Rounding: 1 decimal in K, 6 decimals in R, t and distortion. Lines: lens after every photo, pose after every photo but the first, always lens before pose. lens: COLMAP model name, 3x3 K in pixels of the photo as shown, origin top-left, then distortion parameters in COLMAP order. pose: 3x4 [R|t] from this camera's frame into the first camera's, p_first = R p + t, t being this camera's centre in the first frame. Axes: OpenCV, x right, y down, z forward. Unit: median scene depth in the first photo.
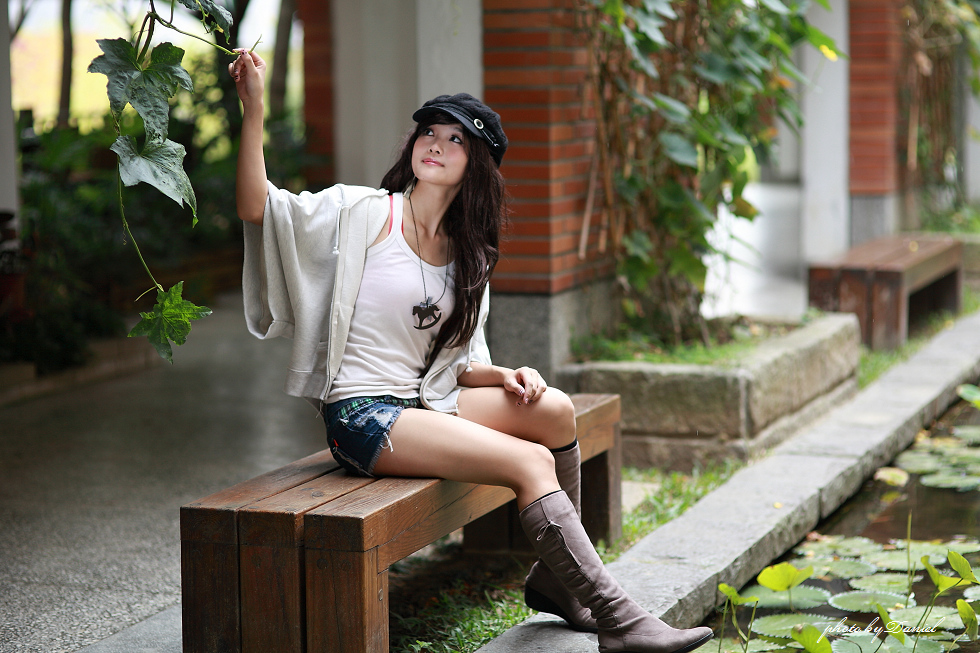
lens RADIAL K [[2404.9, 0, 490.0], [0, 2404.9, 326.5], [0, 0, 1]] dist [-0.050459, 0.064014]
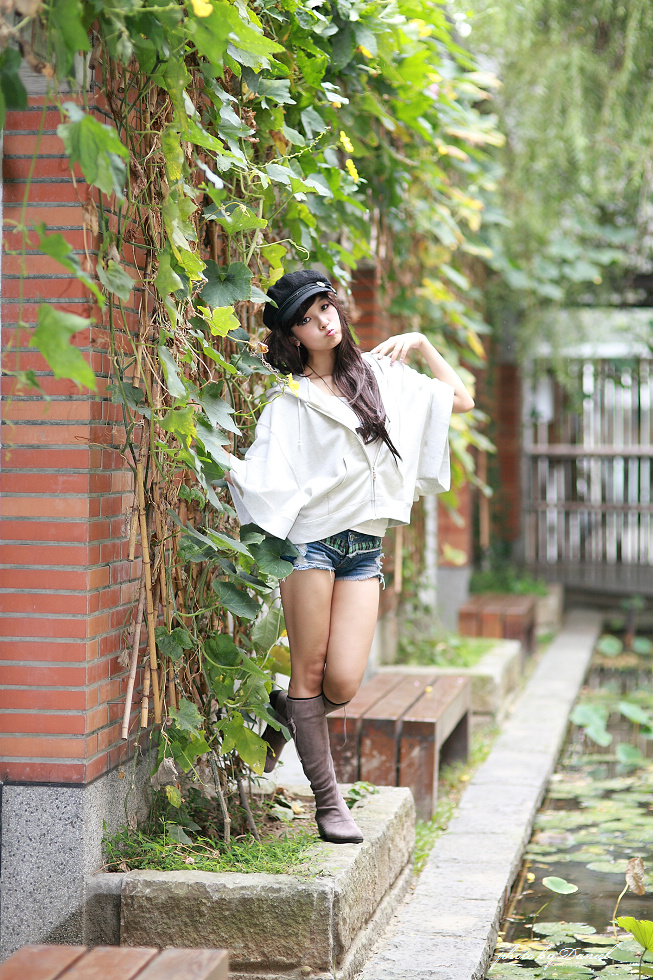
lens RADIAL K [[2380.5, 0, 326.5], [0, 2380.5, 490.0], [0, 0, 1]] dist [-0.023420, -0.463375]
pose [[0.976935, 0.017089, 0.212853, -0.064566], [0.002230, 0.995922, -0.090194, -0.039484], [-0.213526, 0.088588, 0.972912, 0.227857]]
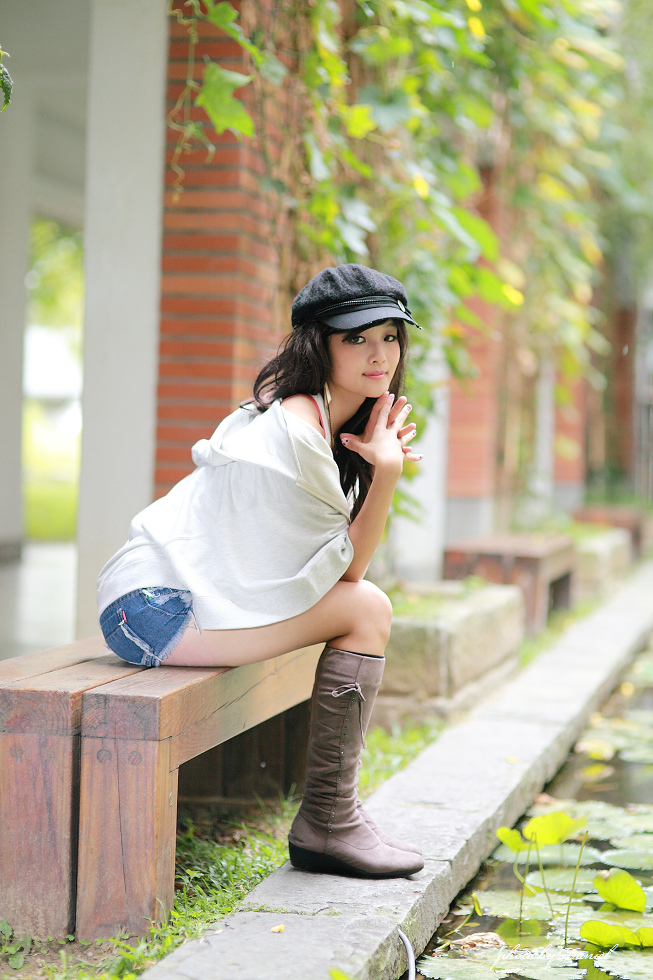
lens RADIAL K [[2380.5, 0, 326.5], [0, 2380.5, 490.0], [0, 0, 1]] dist [-0.023420, -0.463375]
pose [[0.985719, 0.040404, 0.163482, -0.083985], [-0.025101, 0.995198, -0.094612, 0.054398], [-0.166520, 0.089158, 0.981999, 0.135309]]
